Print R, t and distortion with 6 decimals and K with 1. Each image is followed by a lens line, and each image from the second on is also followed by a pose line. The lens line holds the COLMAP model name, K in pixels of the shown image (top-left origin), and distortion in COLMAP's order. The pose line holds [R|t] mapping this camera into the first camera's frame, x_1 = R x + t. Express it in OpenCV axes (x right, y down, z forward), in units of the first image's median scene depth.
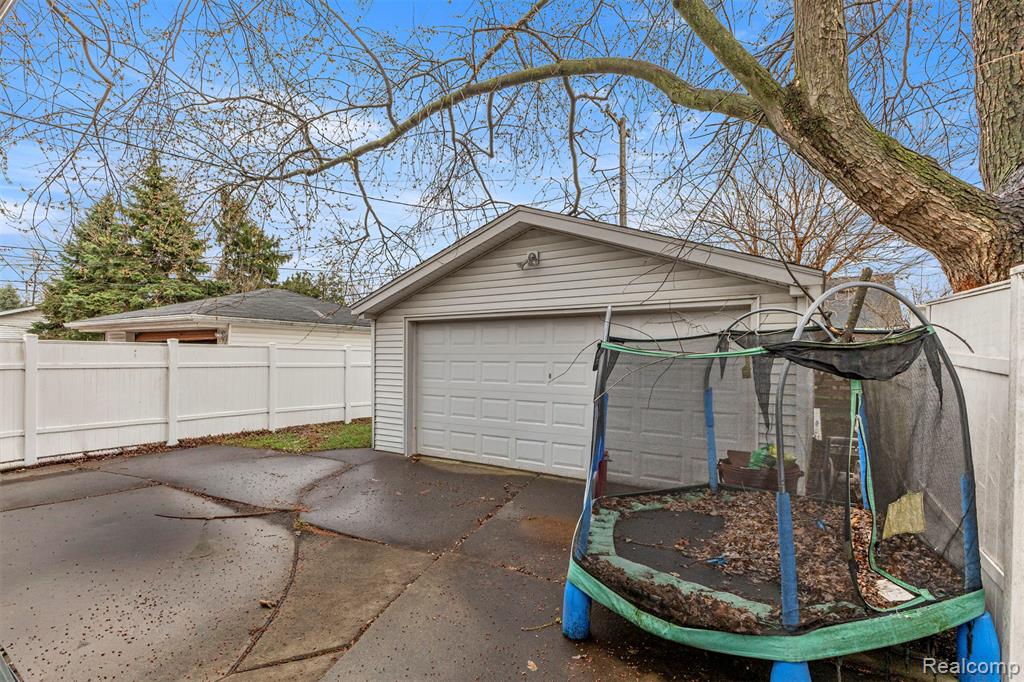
lens RADIAL K [[512.7, 0, 489.2], [0, 512.7, 346.3], [0, 0, 1]] dist [-0.000422, -0.000079]
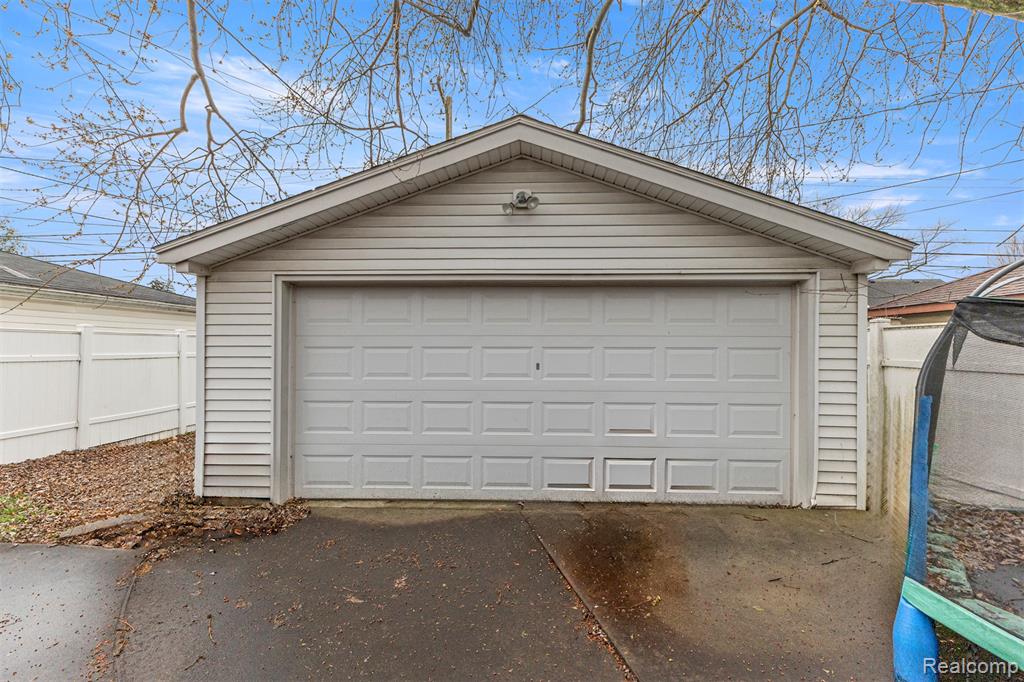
lens RADIAL K [[465.0, 0, 513.7], [0, 465.0, 341.4], [0, 0, 1]] dist [0.013683, -0.000352]
pose [[0.844279, 0.005676, 0.535874, -0.229059], [-0.009169, 0.999951, 0.003854, 0.017310], [-0.535826, -0.008168, 0.844289, 0.400998]]
